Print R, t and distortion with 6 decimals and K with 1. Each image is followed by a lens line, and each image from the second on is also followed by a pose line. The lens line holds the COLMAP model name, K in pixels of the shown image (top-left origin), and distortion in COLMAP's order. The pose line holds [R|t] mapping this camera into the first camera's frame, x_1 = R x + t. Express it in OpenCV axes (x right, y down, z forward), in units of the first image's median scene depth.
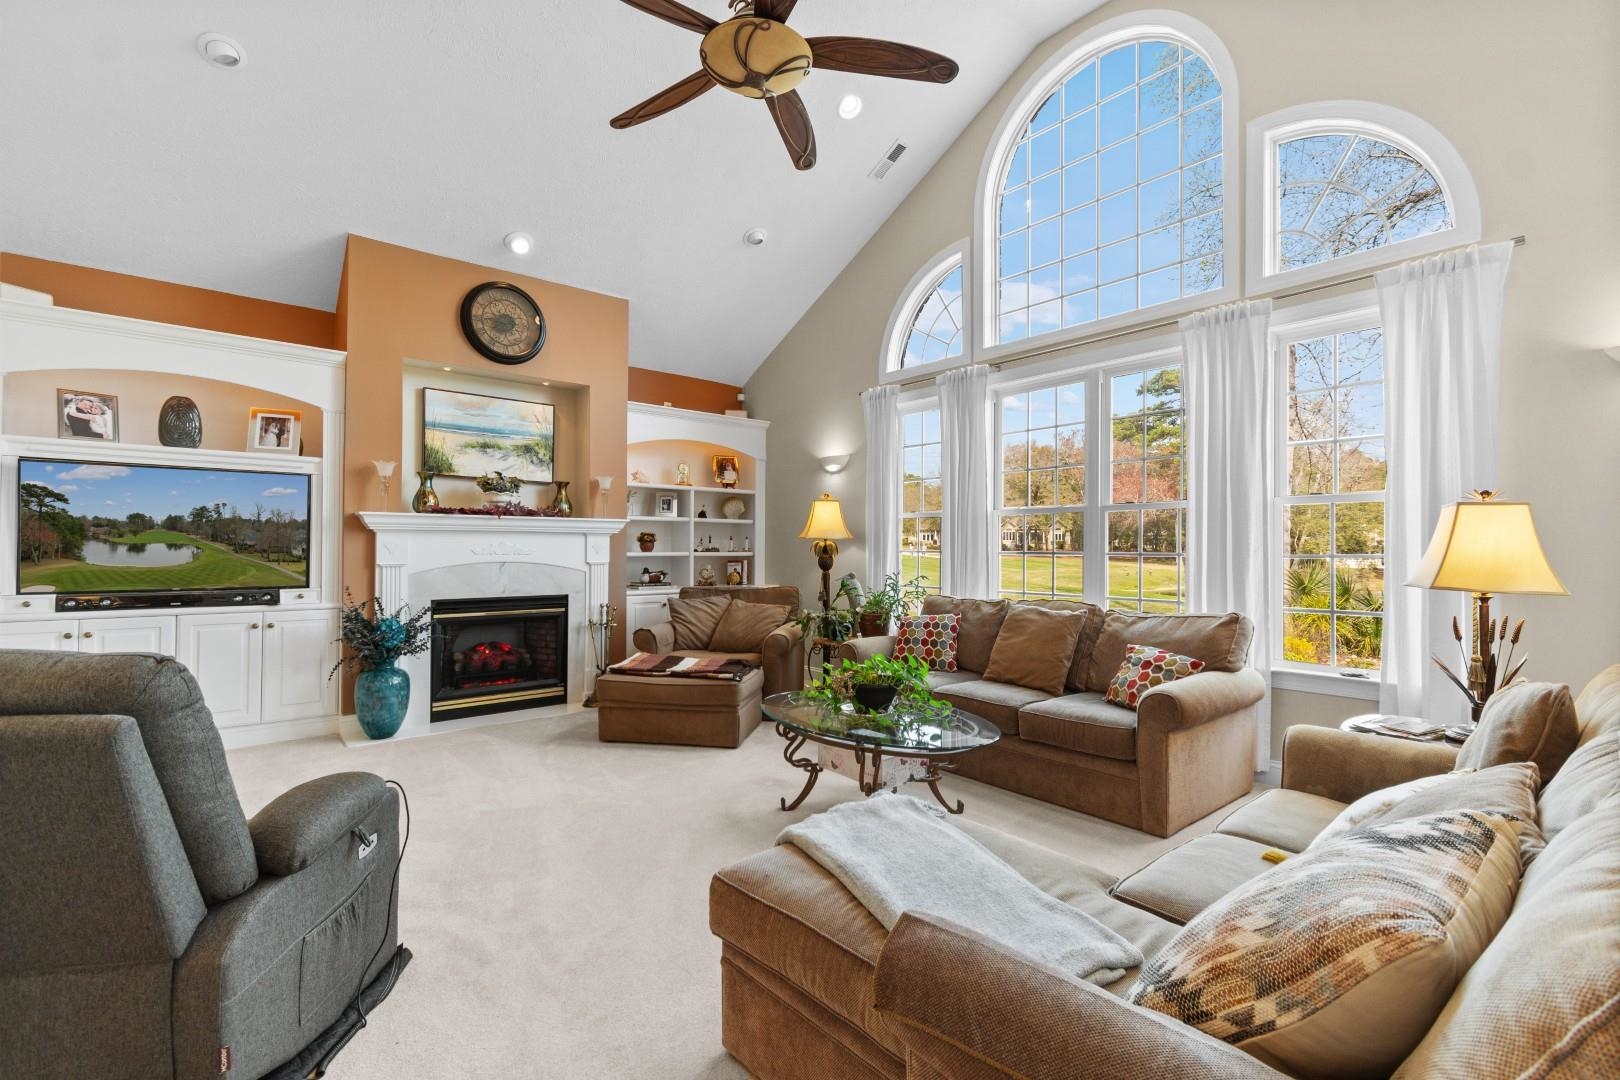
lens RADIAL K [[701.4, 0, 820.5], [0, 701.4, 541.7], [0, 0, 1]] dist [0.005310, -0.003639]
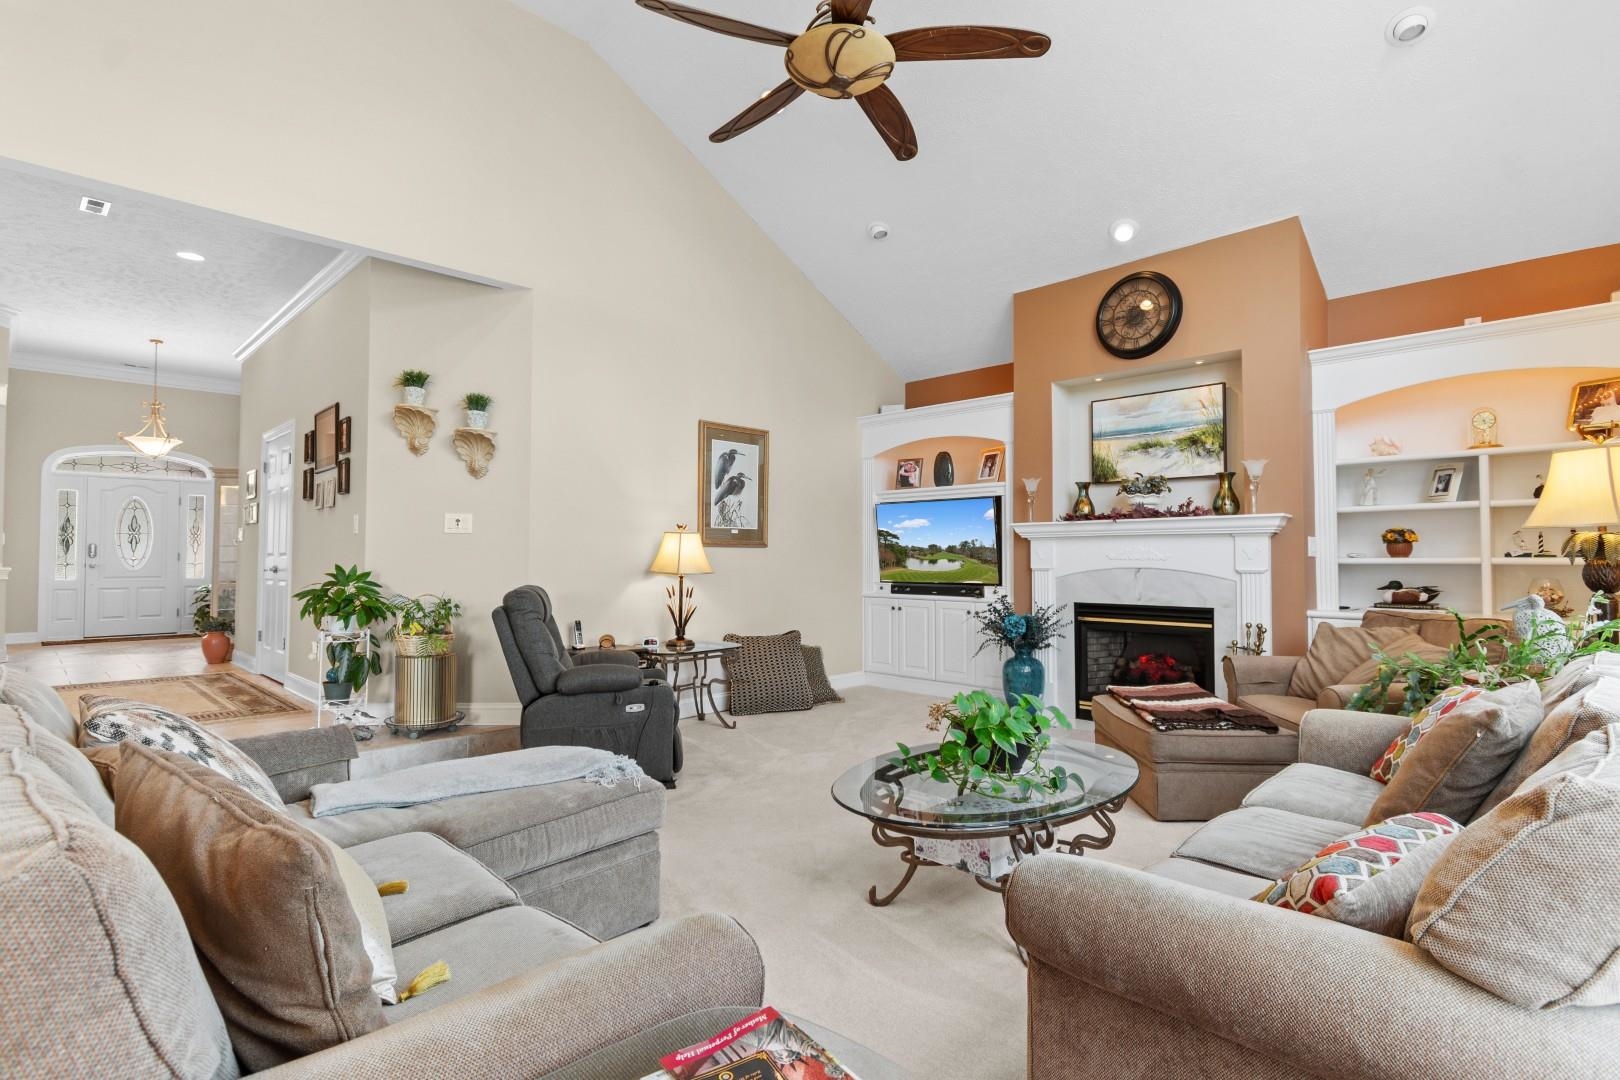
lens RADIAL K [[772.9, 0, 809.6], [0, 772.9, 546.1], [0, 0, 1]] dist [0.006245, -0.004599]
pose [[0.093301, -0.018730, -0.995462, 0.536423], [0.011852, 0.999773, -0.017700, 0.012689], [0.995567, -0.010147, 0.093502, 0.455980]]
